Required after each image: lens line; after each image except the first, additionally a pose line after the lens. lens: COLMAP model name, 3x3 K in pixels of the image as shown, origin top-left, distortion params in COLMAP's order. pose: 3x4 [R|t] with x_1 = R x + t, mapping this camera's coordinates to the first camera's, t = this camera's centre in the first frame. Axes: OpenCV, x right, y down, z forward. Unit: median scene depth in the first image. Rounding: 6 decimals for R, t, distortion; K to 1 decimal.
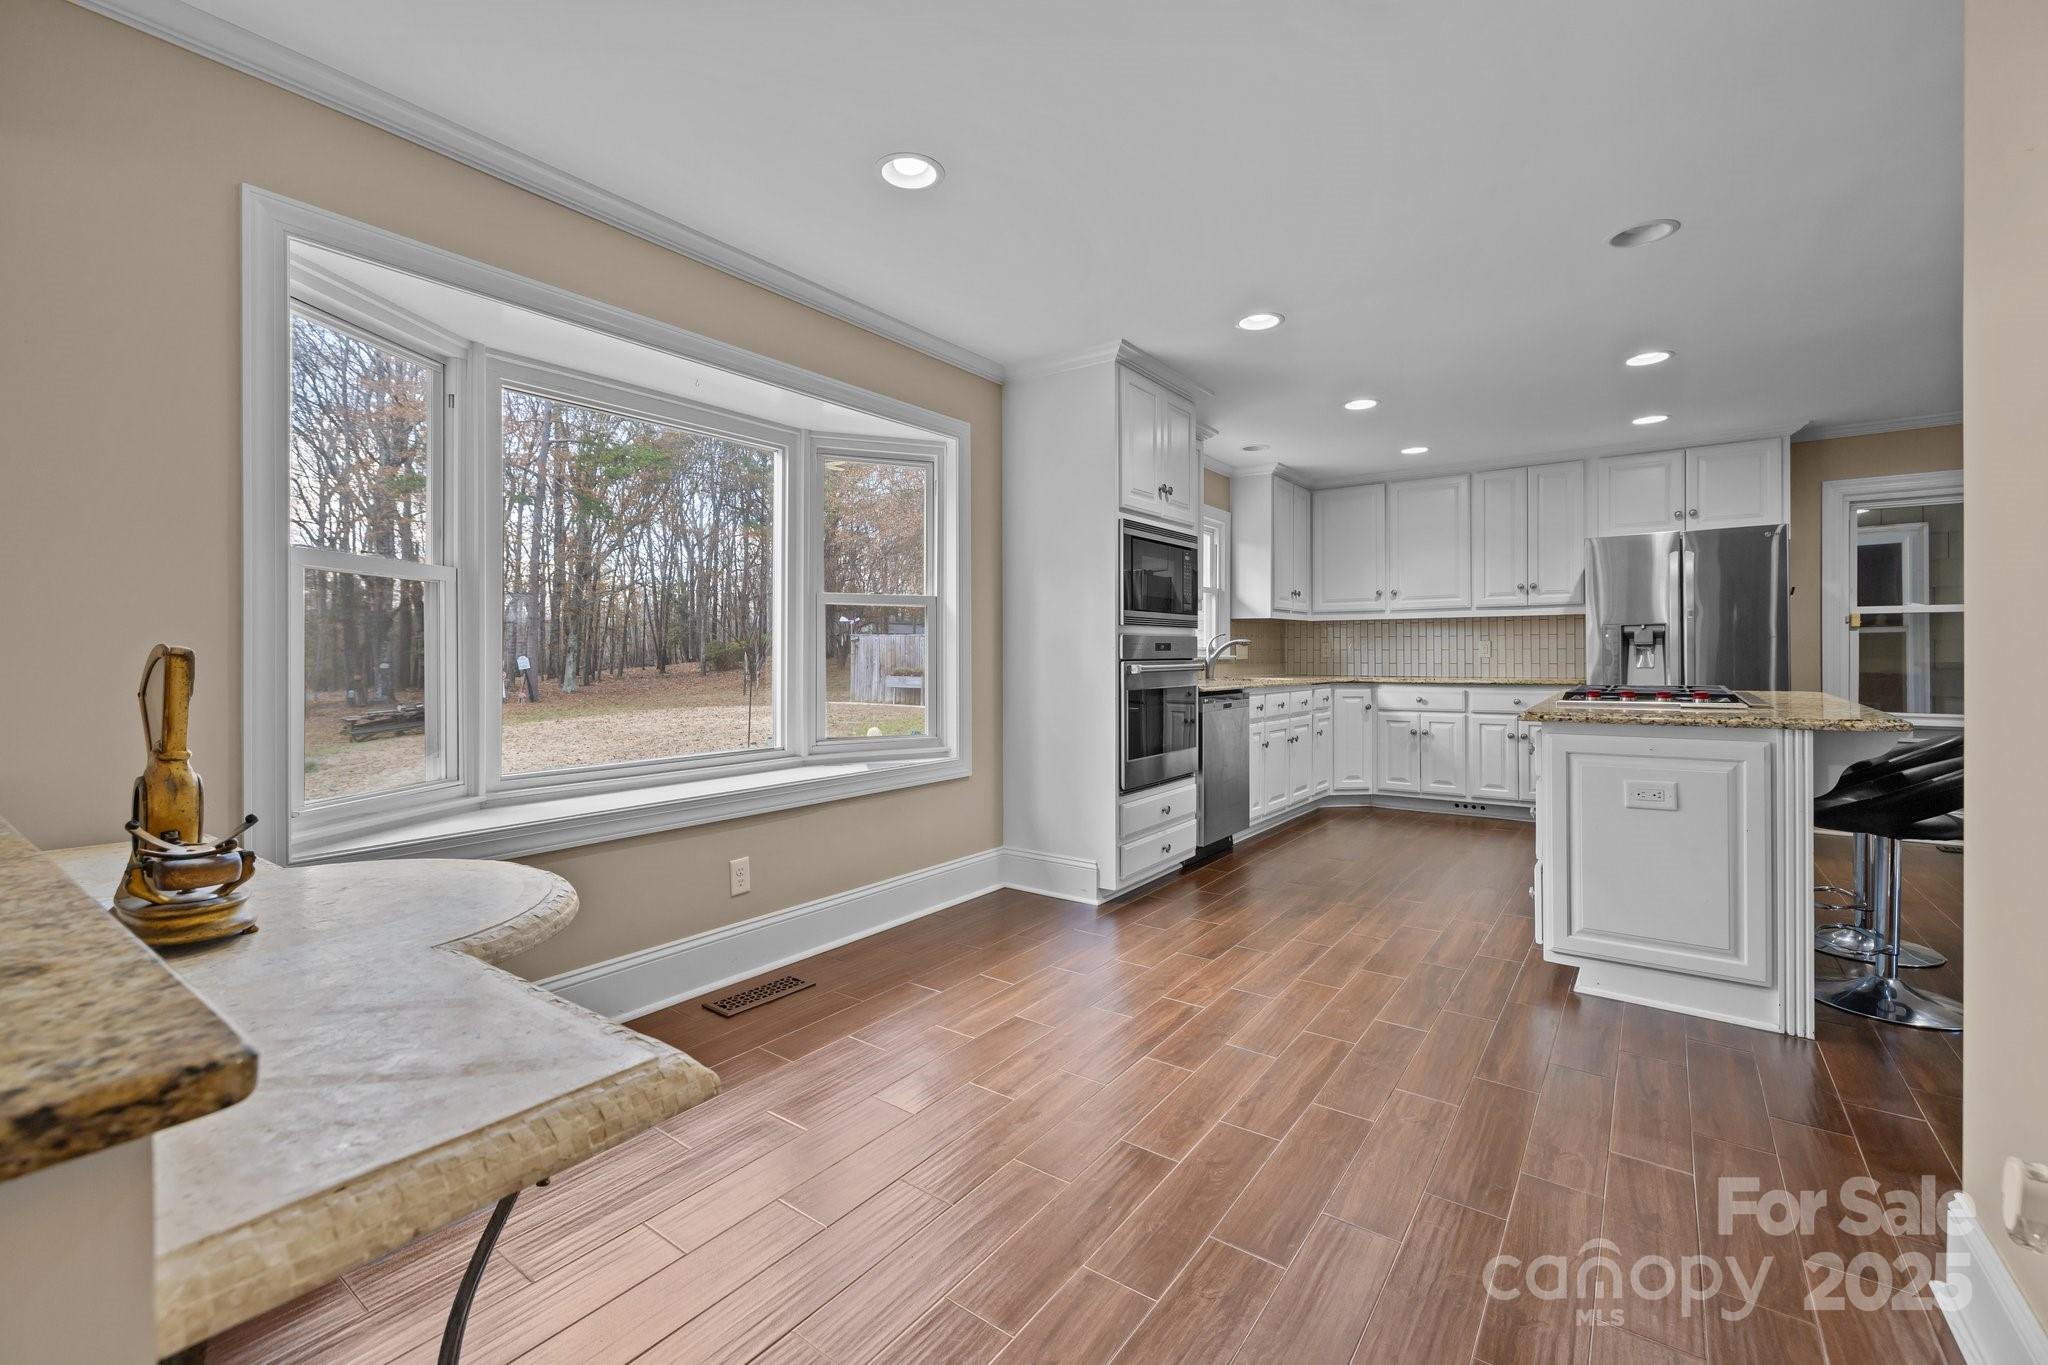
lens RADIAL K [[868.0, 0, 1020.0], [0, 868.0, 661.4], [0, 0, 1]] dist [-0.001740, -0.000169]
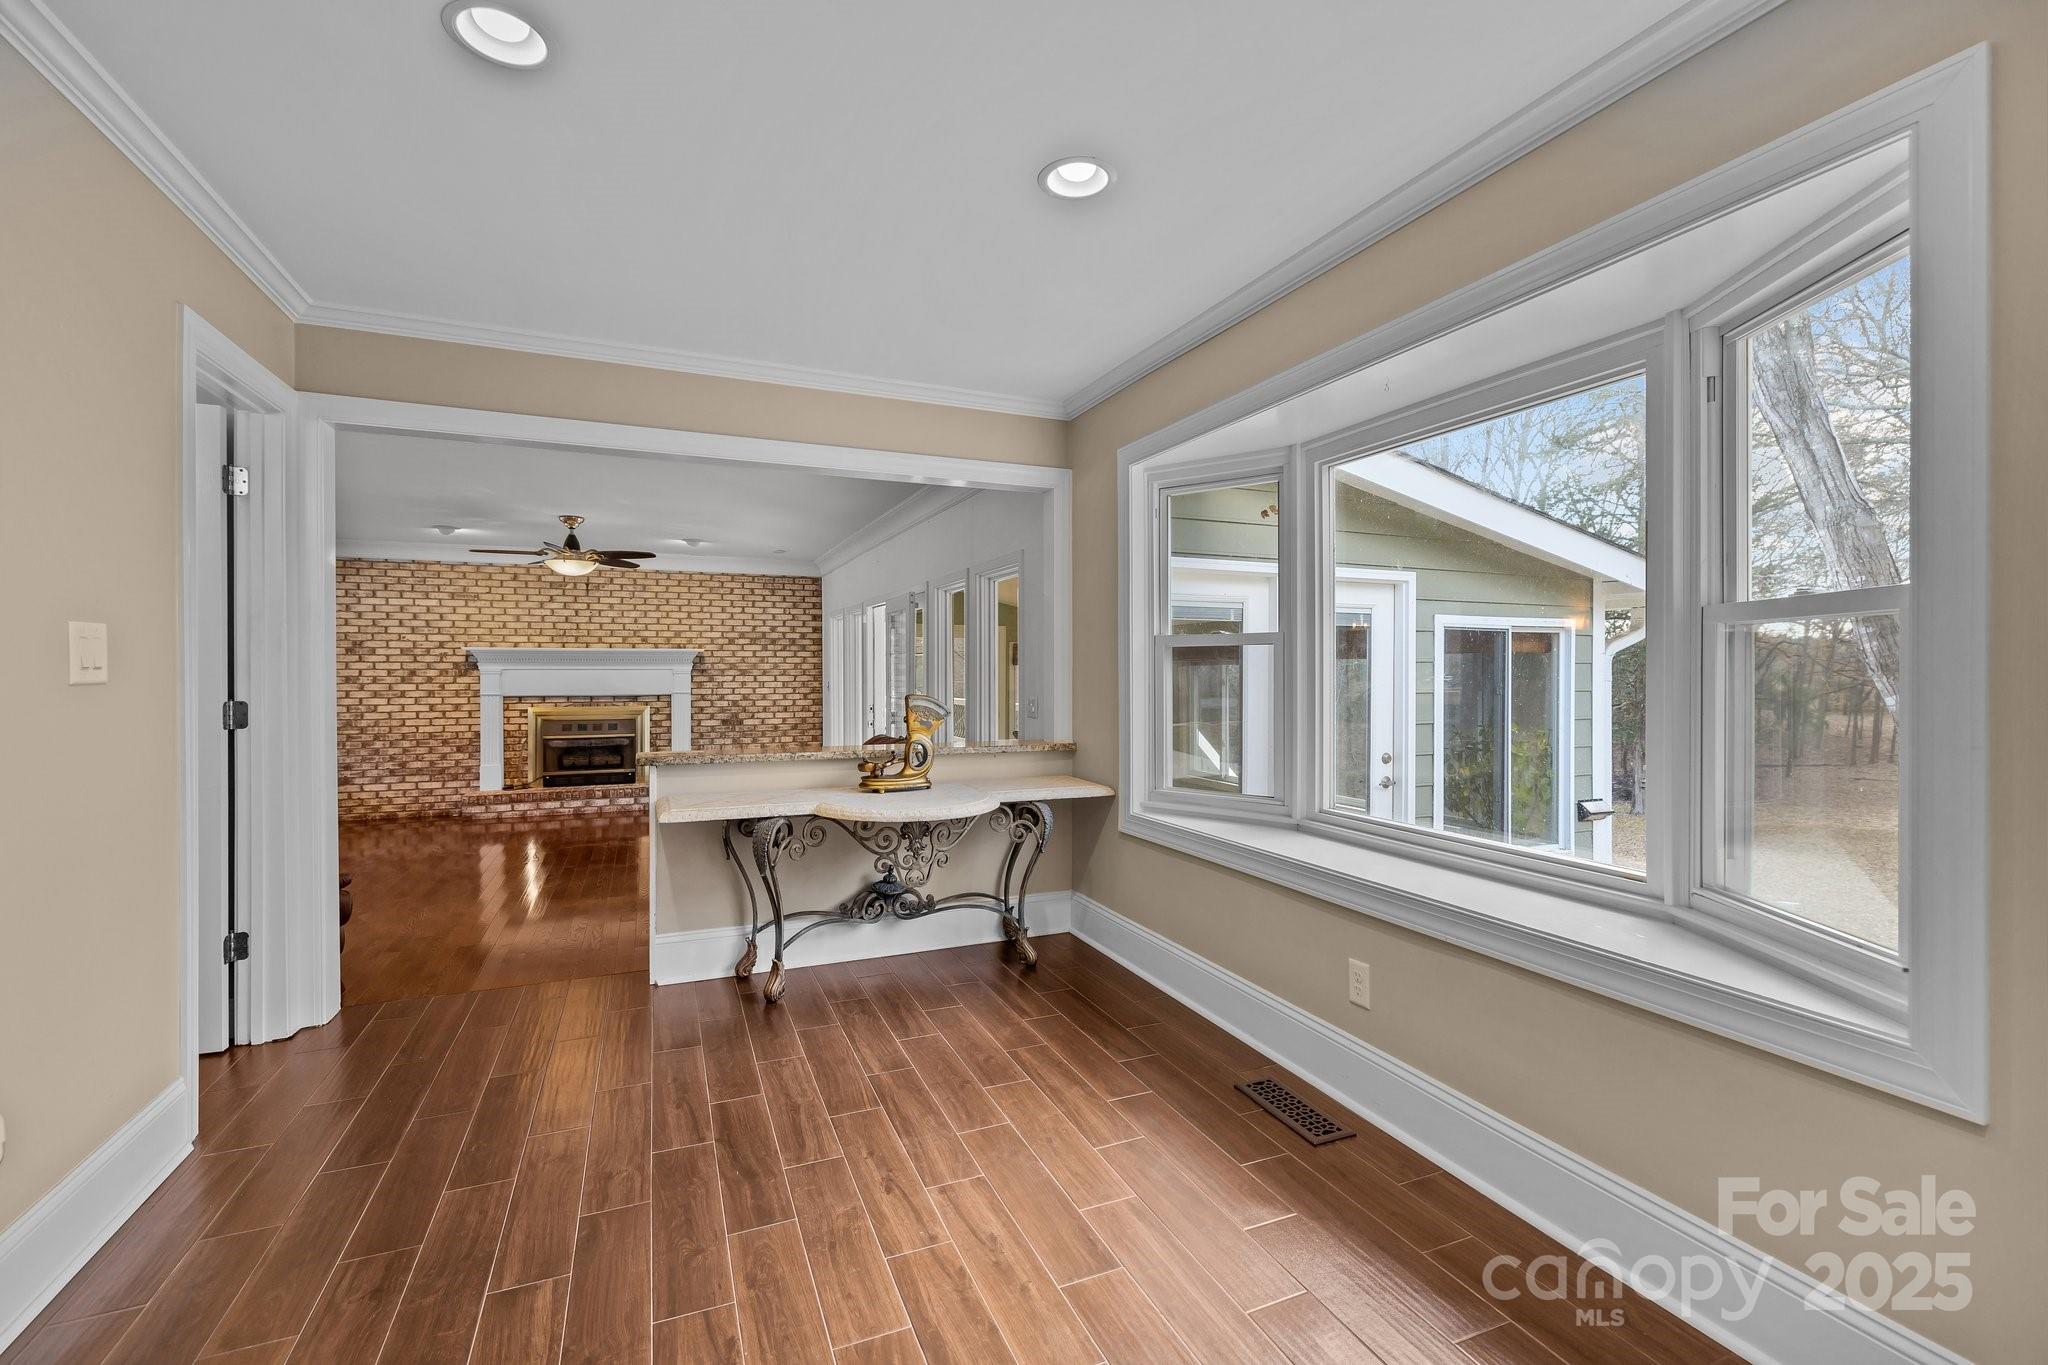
lens RADIAL K [[868.0, 0, 1004.6], [0, 868.0, 671.8], [0, 0, 1]] dist [-0.001740, -0.000169]
pose [[-0.525719, 0.002317, -0.850655, 0.310120], [-0.007288, 0.999947, 0.007227, -0.028265], [0.850627, 0.010000, -0.525674, 0.643653]]
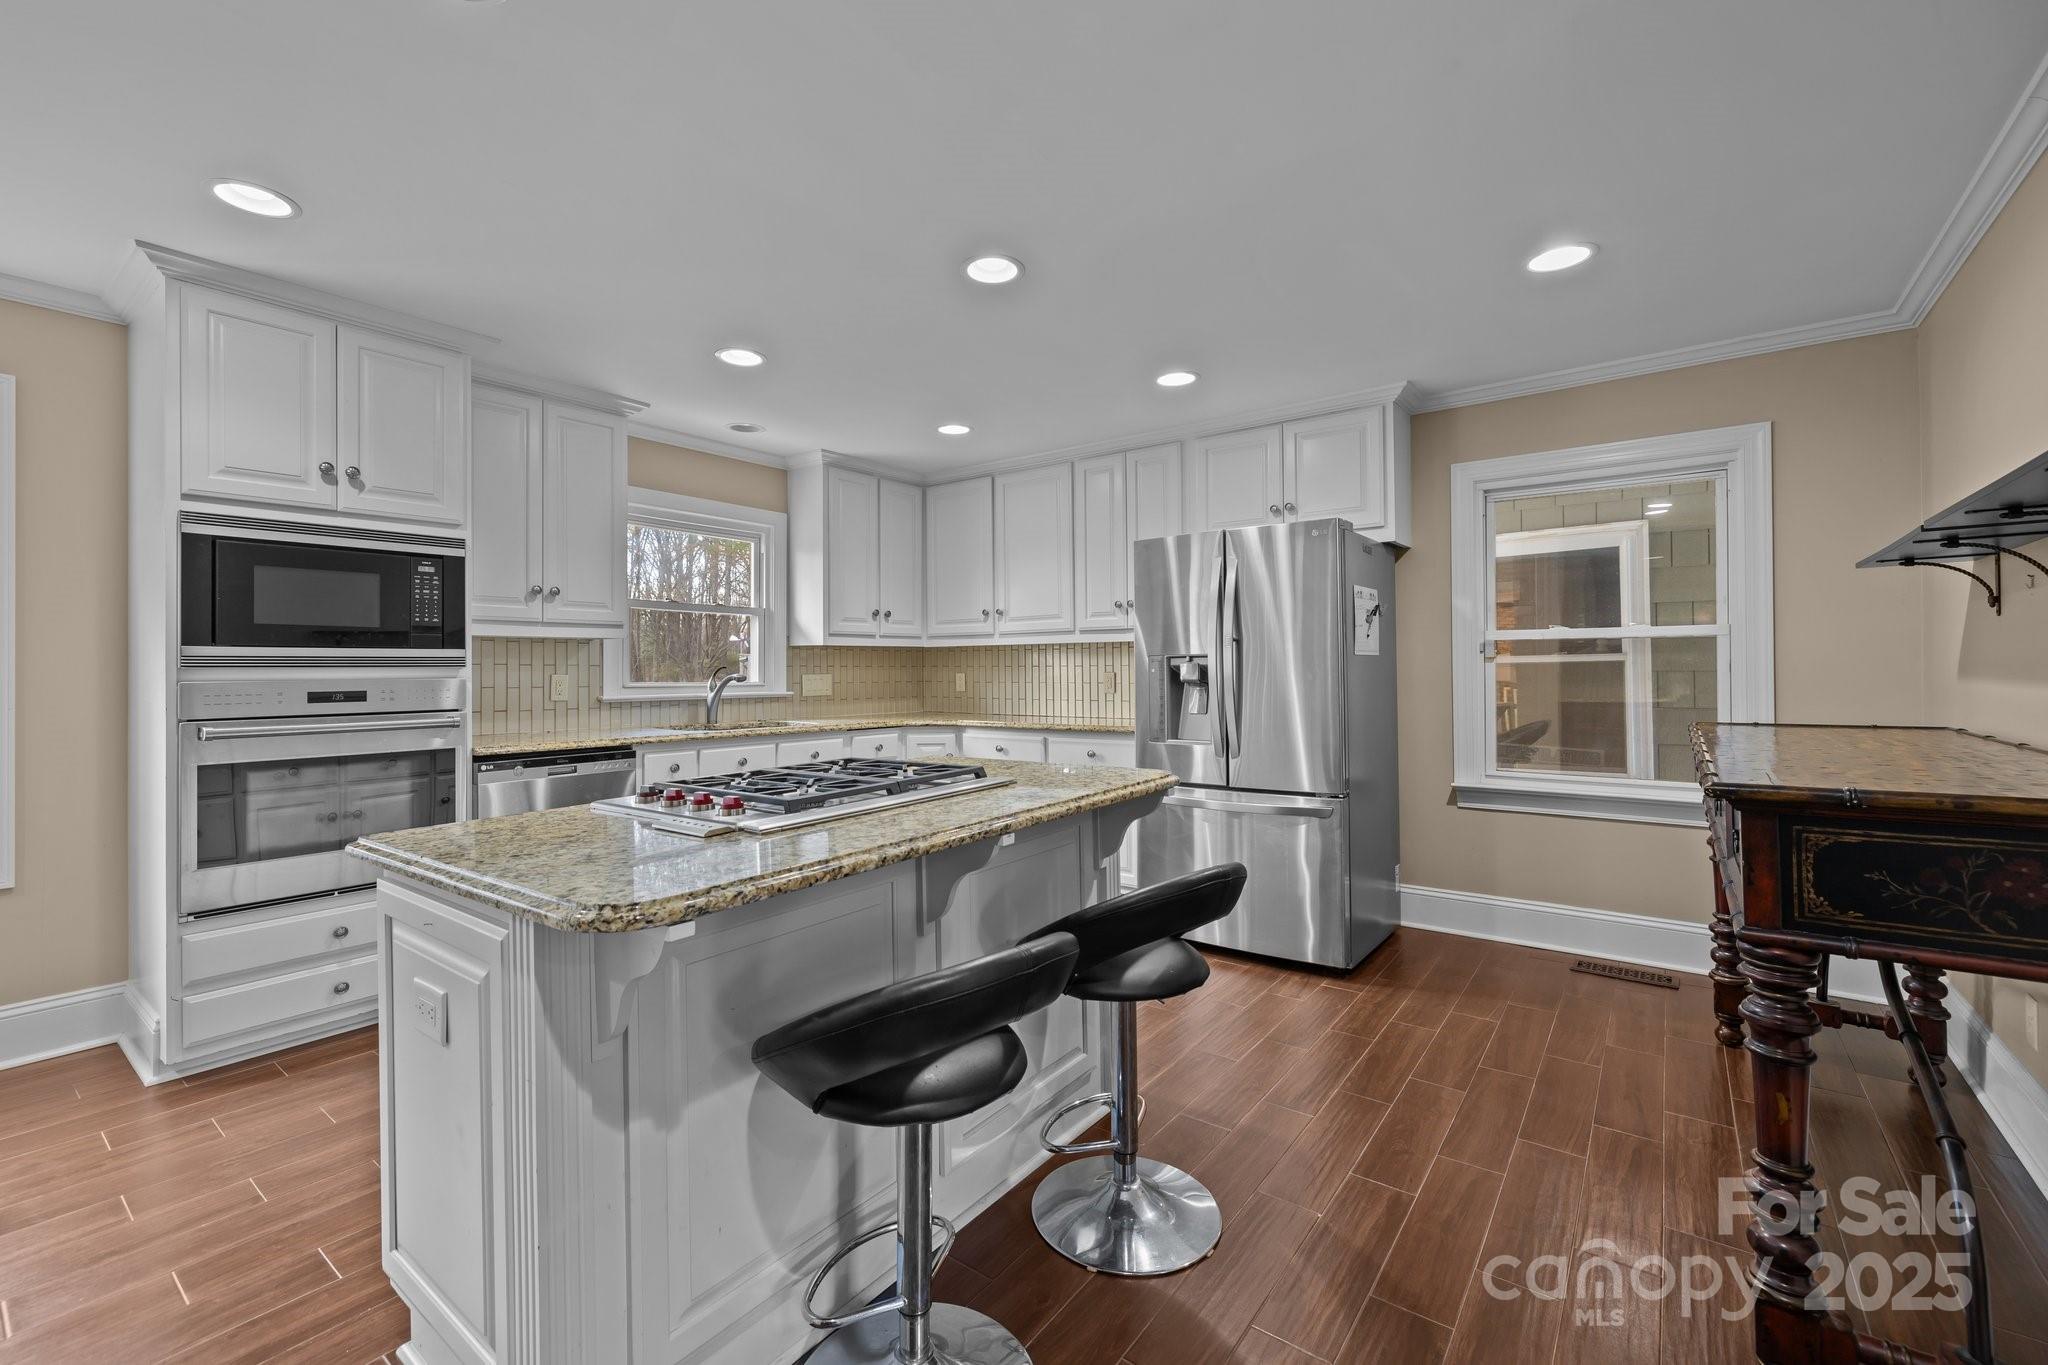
lens RADIAL K [[868.0, 0, 1023.7], [0, 868.0, 672.3], [0, 0, 1]] dist [-0.001740, -0.000169]
pose [[0.999955, -0.002633, -0.009091, 0.562889], [0.002598, 0.999989, -0.003900, -0.025239], [0.009101, 0.003876, 0.999951, 0.243898]]
